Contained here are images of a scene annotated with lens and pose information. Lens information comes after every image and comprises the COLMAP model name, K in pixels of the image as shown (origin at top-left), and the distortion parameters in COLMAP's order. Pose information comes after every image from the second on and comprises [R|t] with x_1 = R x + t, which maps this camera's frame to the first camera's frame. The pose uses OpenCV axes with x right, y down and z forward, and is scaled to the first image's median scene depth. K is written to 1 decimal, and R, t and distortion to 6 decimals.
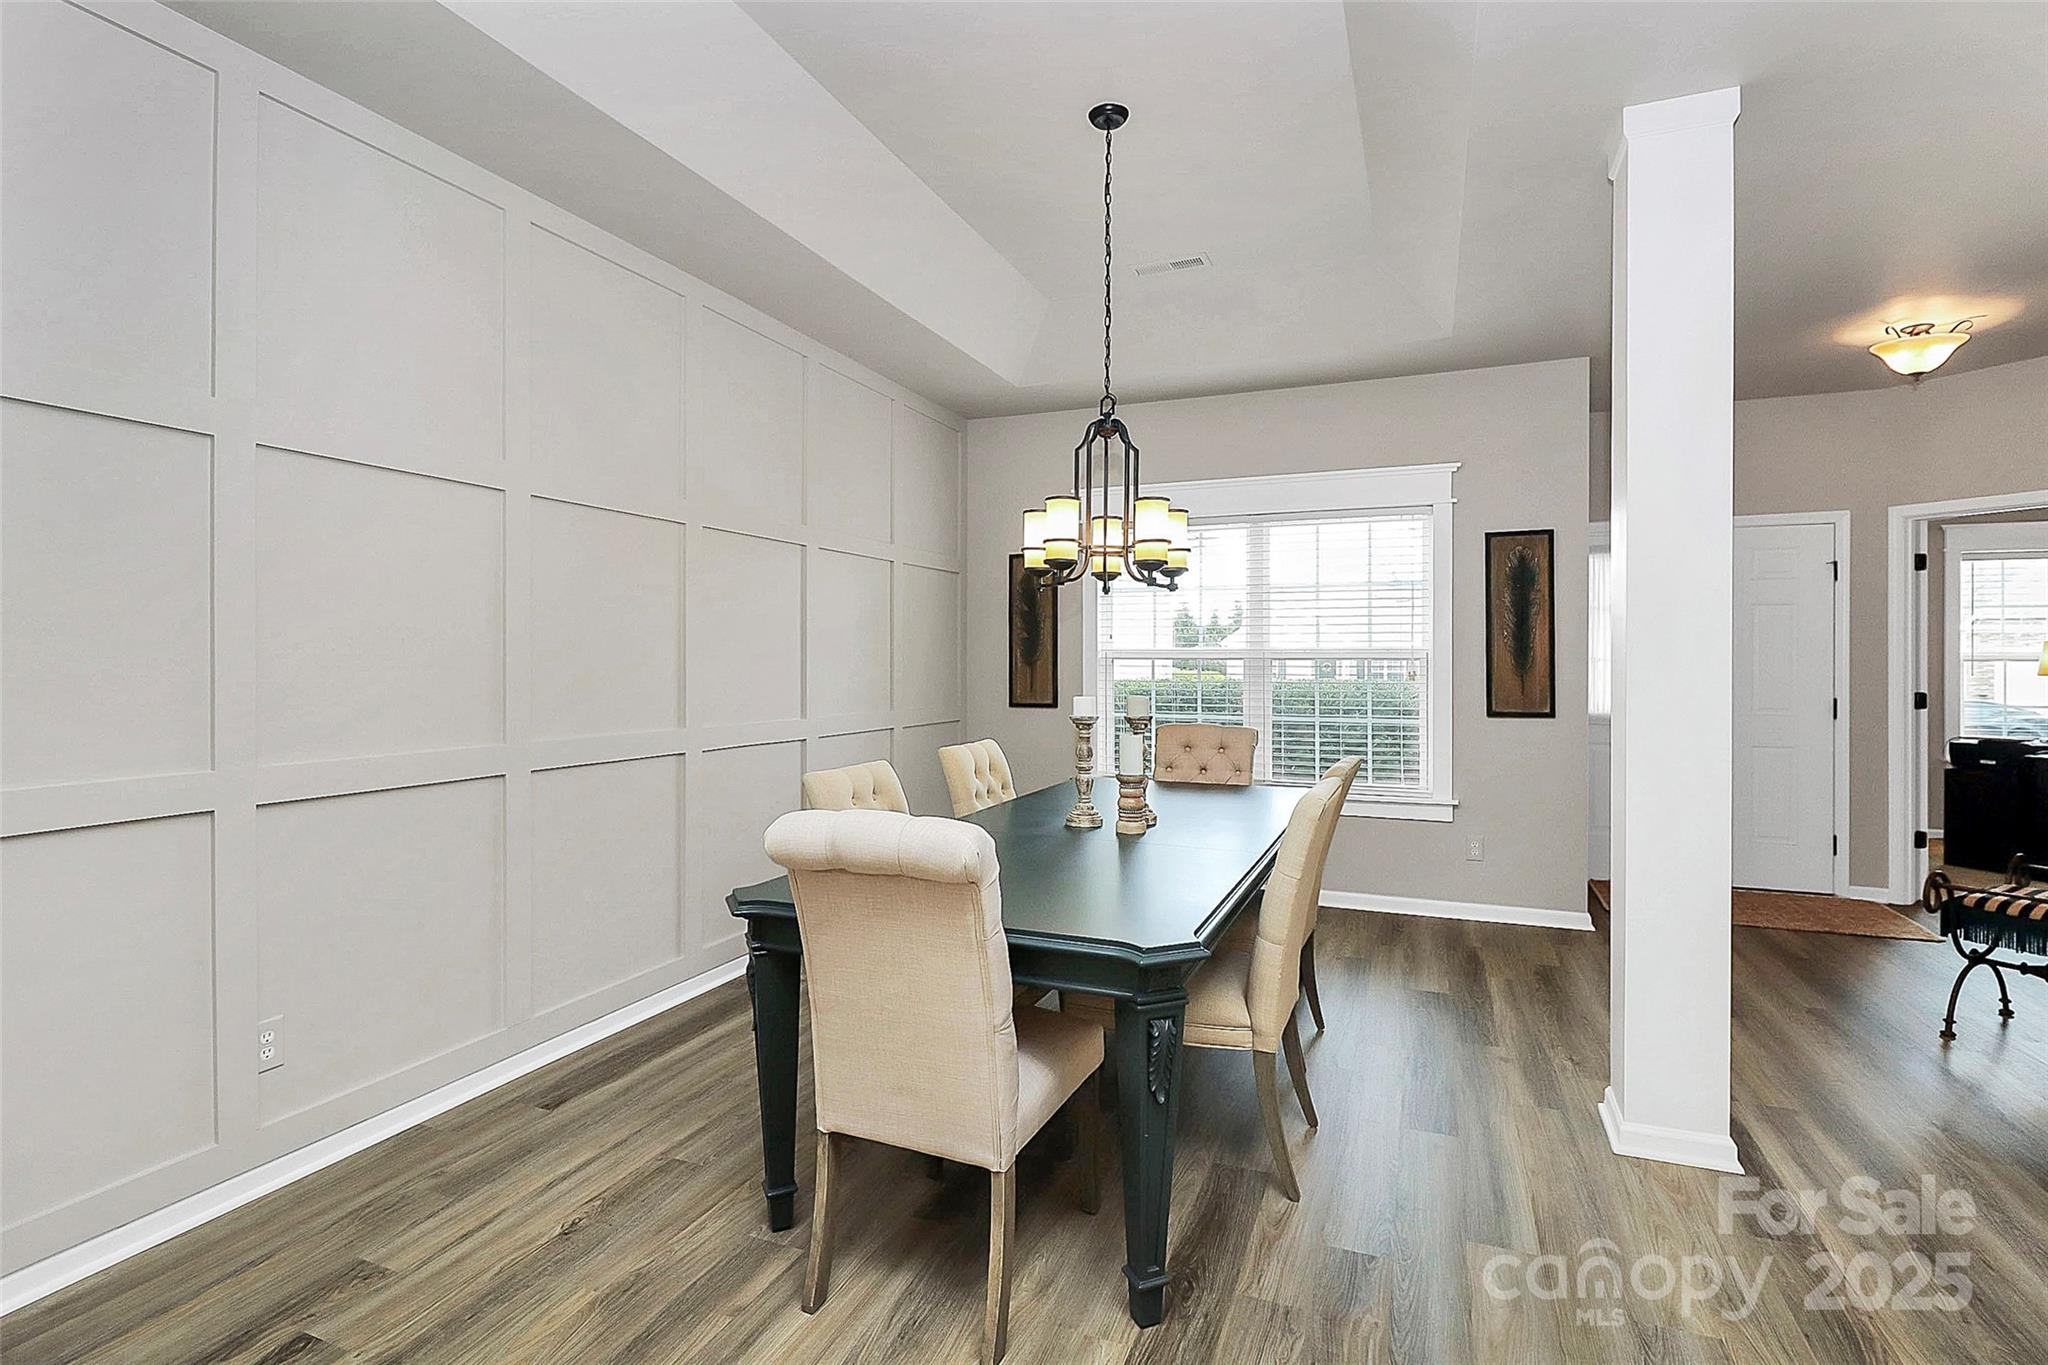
lens RADIAL K [[985.1, 0, 1022.2], [0, 985.1, 657.7], [0, 0, 1]] dist [-0.000172, -0.000096]
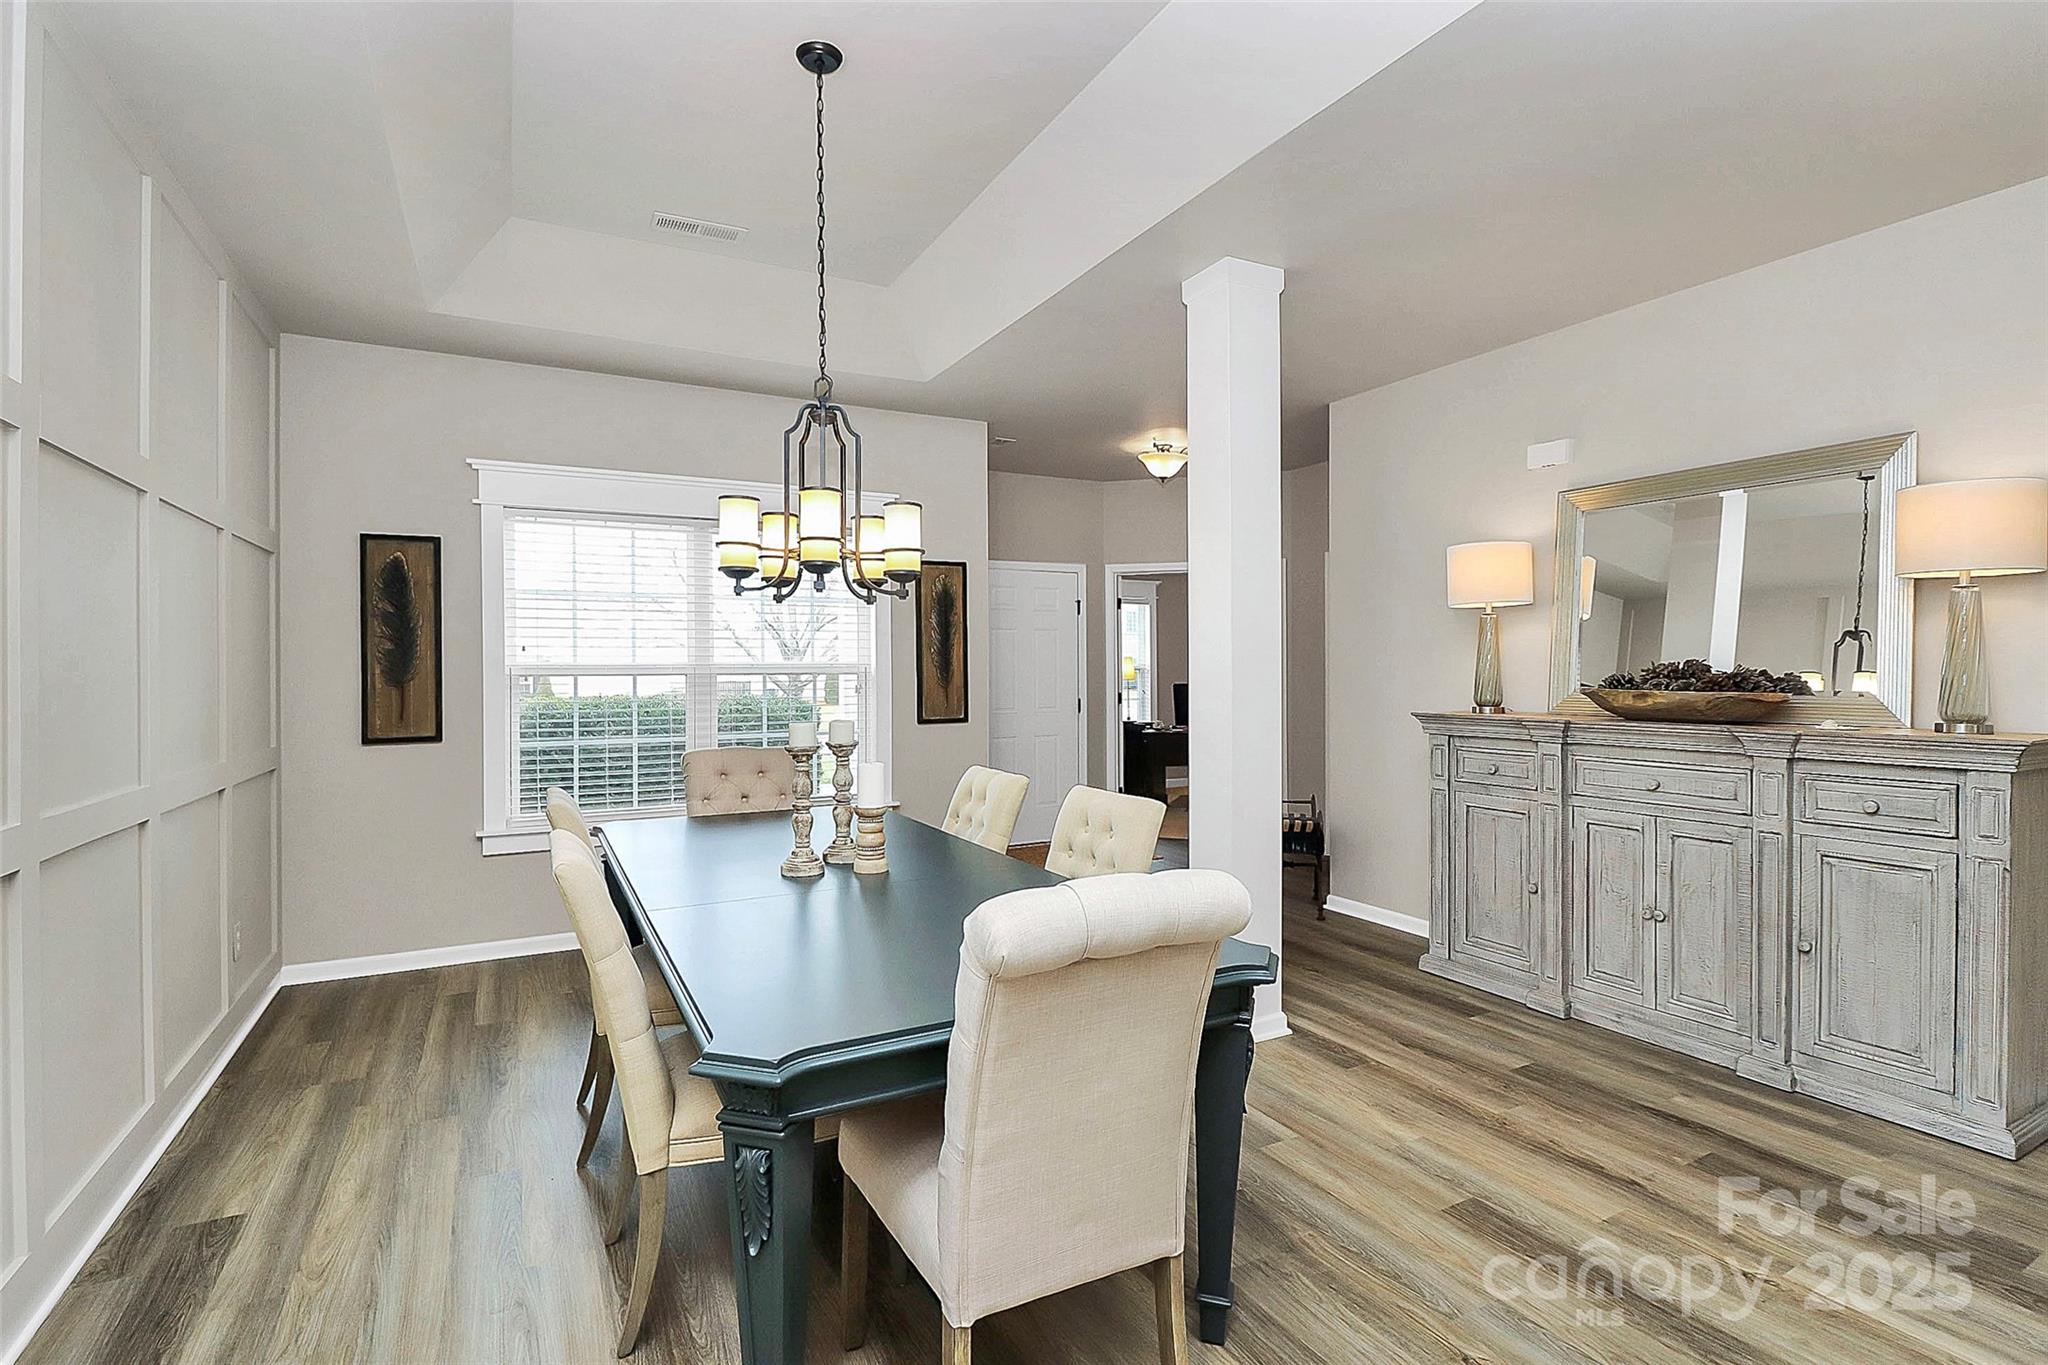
lens RADIAL K [[967.3, 0, 1014.5], [0, 967.3, 666.4], [0, 0, 1]] dist [-0.002625, -0.000333]
pose [[0.639690, -0.004104, 0.768622, -0.311490], [0.005815, 0.999983, 0.000499, -0.006137], [-0.768611, 0.004150, 0.639703, 0.215559]]
